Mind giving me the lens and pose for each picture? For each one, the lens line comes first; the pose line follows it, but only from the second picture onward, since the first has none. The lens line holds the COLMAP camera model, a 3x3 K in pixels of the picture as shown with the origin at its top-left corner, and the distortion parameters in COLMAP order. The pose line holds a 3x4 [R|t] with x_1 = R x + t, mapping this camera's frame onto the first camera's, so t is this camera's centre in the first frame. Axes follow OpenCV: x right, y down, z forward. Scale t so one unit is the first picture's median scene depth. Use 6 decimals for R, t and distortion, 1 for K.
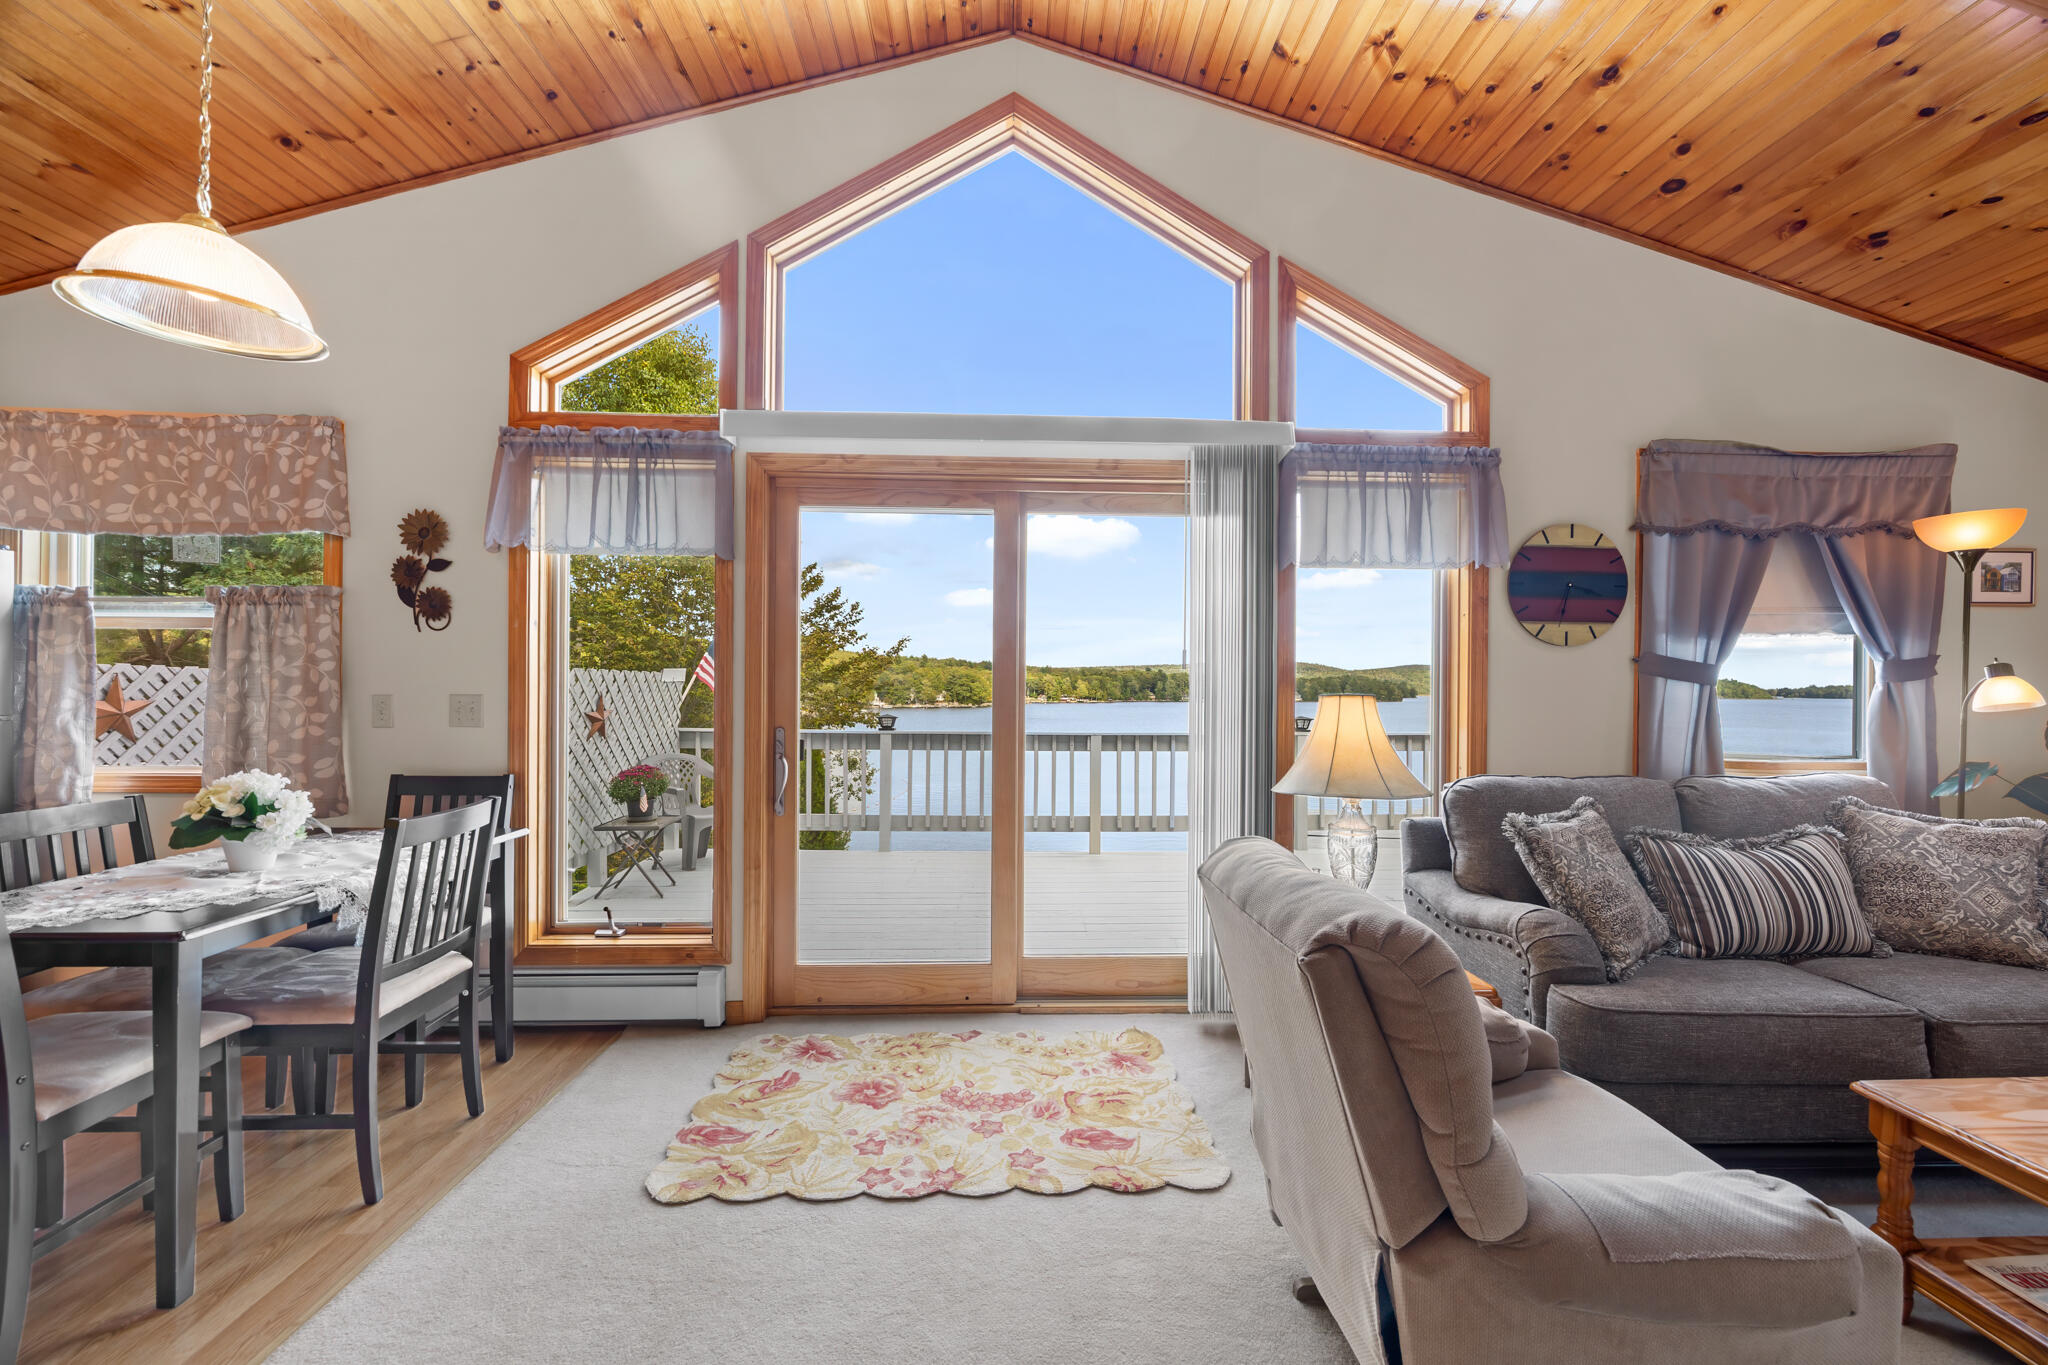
lens RADIAL K [[785.2, 0, 1034.0], [0, 785.2, 687.7], [0, 0, 1]] dist [-0.001485, -0.000418]
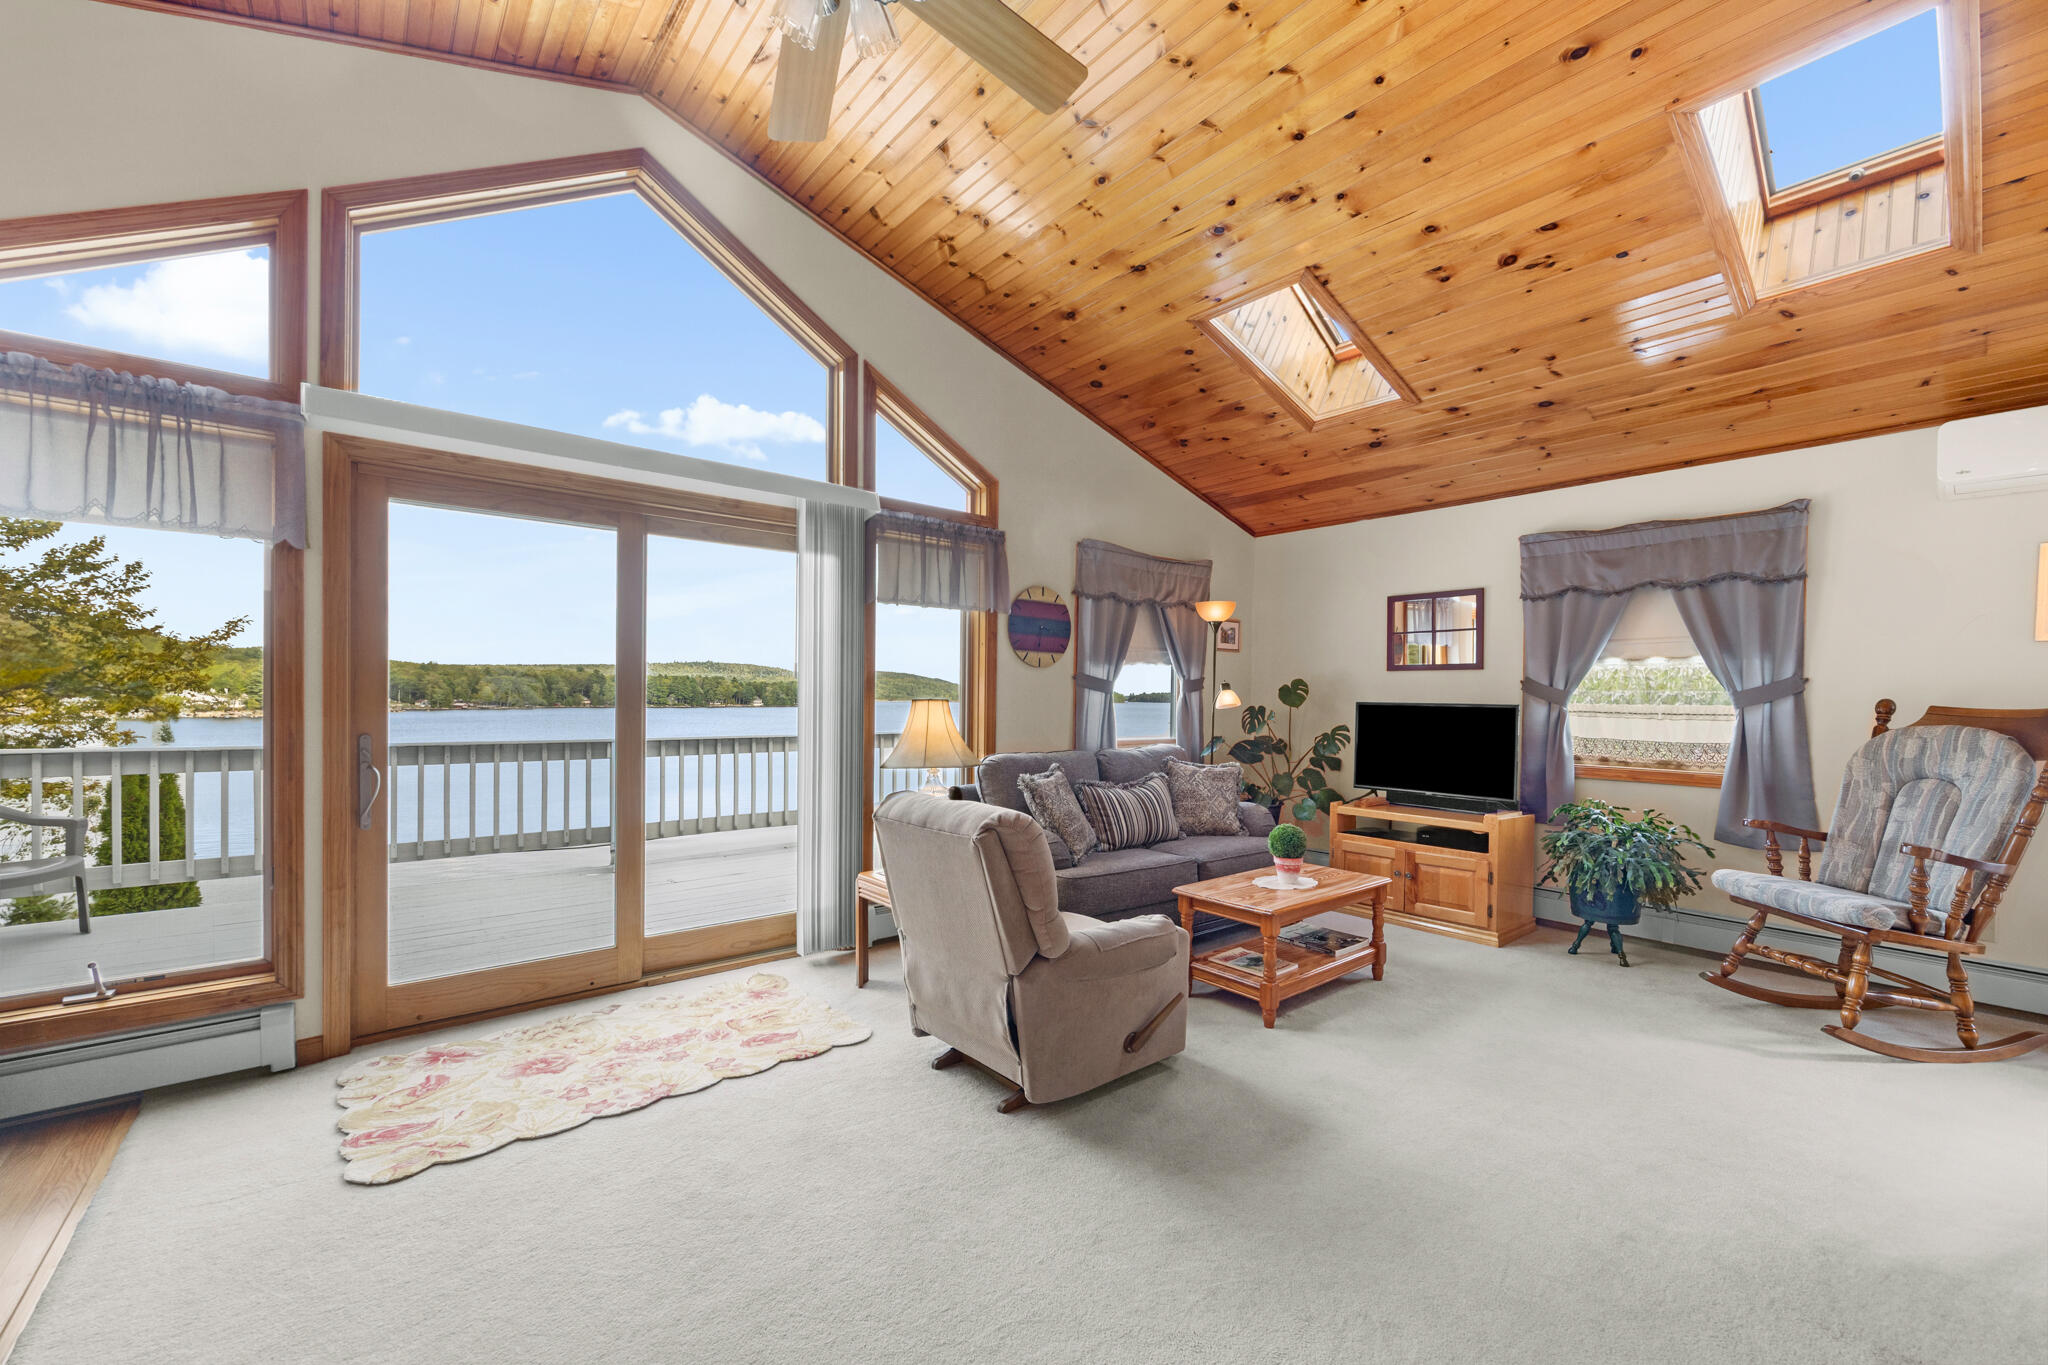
lens RADIAL K [[819.1, 0, 1049.0], [0, 819.1, 705.6], [0, 0, 1]] dist [-0.001422, -0.000093]
pose [[0.785872, -0.004361, 0.618373, -0.292198], [-0.005897, 0.999877, 0.014546, -0.002388], [-0.618361, -0.015078, 0.785750, -0.261597]]
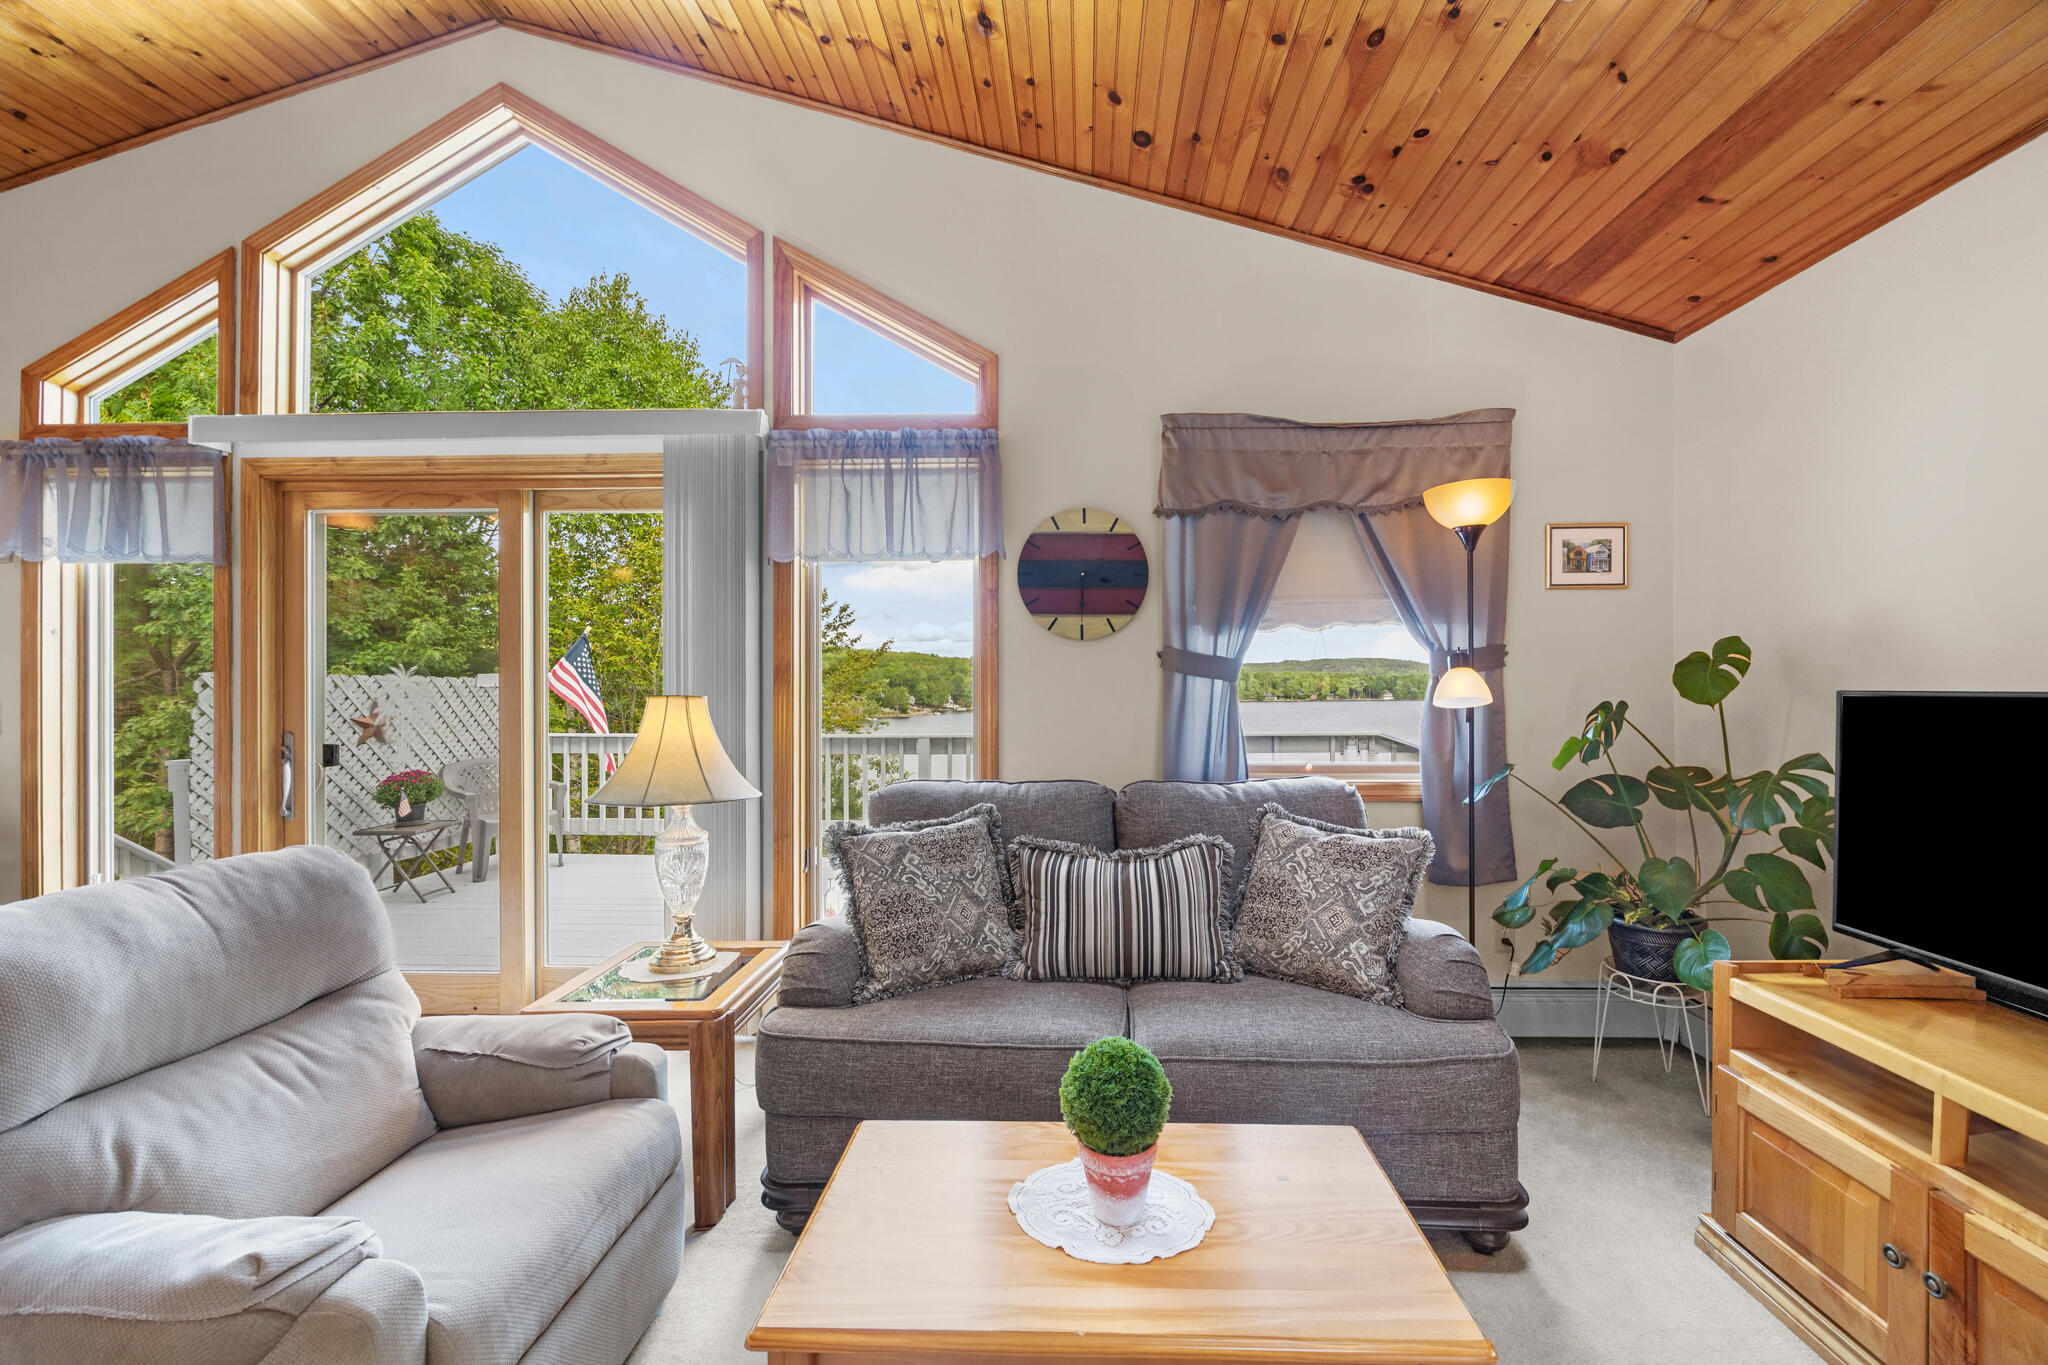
lens RADIAL K [[806.2, 0, 1062.5], [0, 806.2, 685.1], [0, 0, 1]] dist [-0.002217, -0.000396]
pose [[0.997714, -0.009995, -0.066835, 0.740357], [0.009675, 0.999940, -0.005110, 0.004736], [0.066882, 0.004452, 0.997751, 0.049865]]
